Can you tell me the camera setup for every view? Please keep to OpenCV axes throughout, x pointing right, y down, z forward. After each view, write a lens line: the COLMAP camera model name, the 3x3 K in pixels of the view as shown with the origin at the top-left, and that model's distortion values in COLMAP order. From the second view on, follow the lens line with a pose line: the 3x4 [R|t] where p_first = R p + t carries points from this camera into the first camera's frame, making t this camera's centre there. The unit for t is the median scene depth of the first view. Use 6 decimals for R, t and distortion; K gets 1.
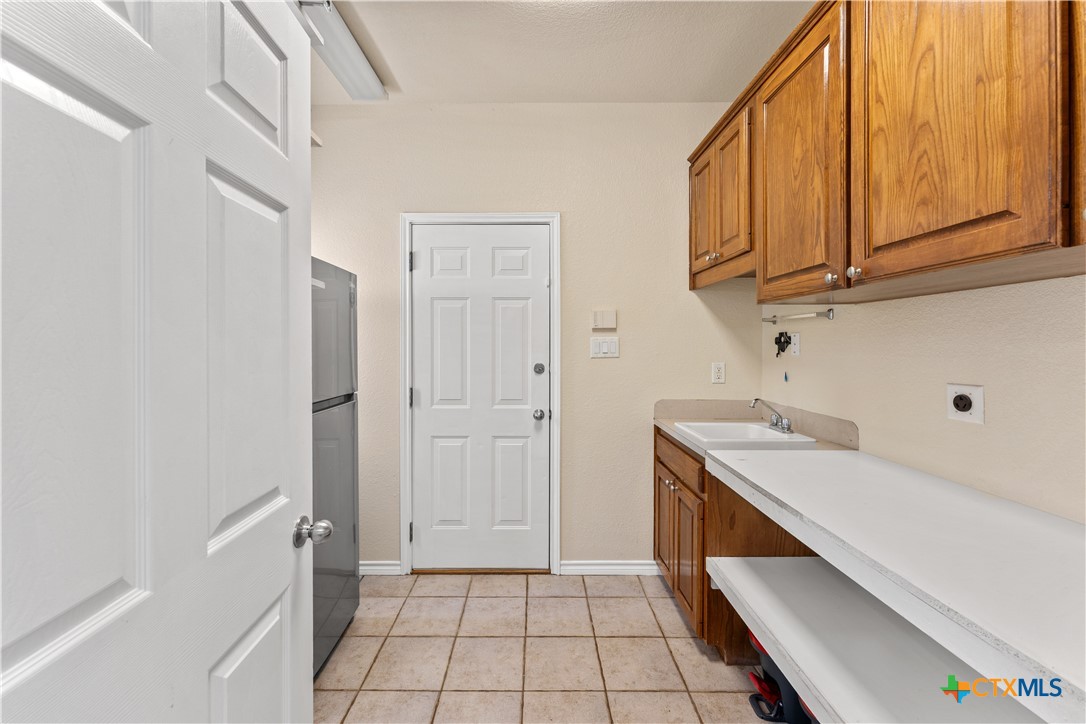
lens RADIAL K [[443.1, 0, 539.8], [0, 443.1, 352.6], [0, 0, 1]] dist [-0.001449, -0.000052]
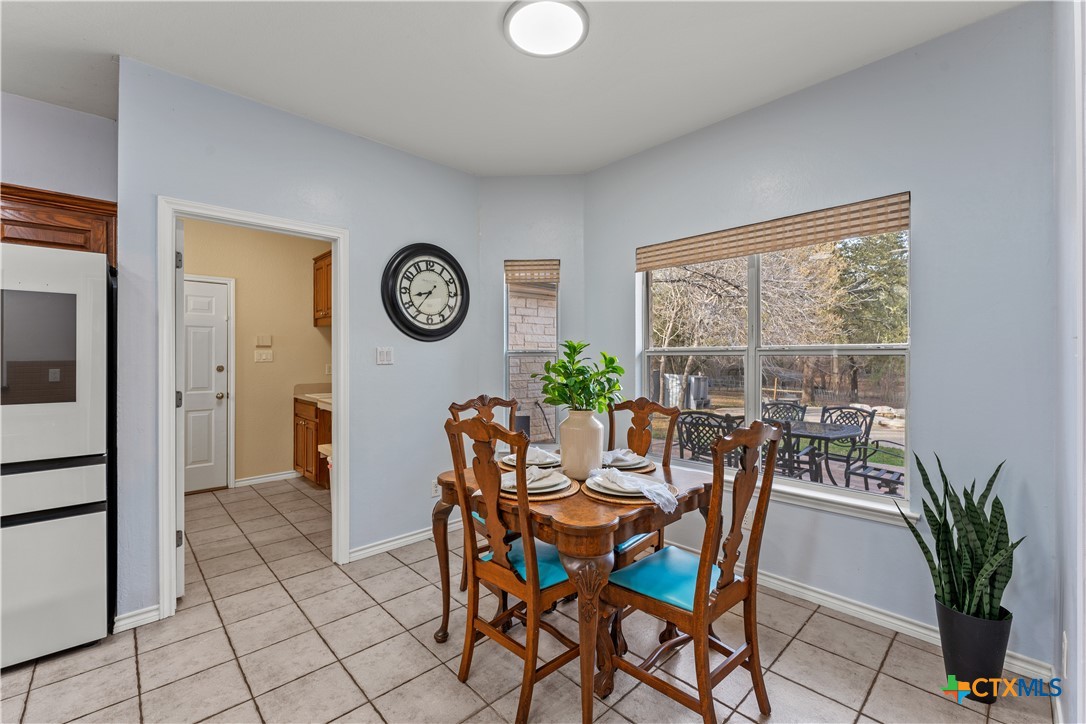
lens RADIAL K [[458.9, 0, 542.8], [0, 458.9, 359.1], [0, 0, 1]] dist [-0.020498, -0.000325]
pose [[0.731563, 0.000243, 0.681774, -0.284904], [0.004650, 0.999975, -0.005347, 0.014676], [-0.681758, 0.007082, 0.731544, -1.123139]]
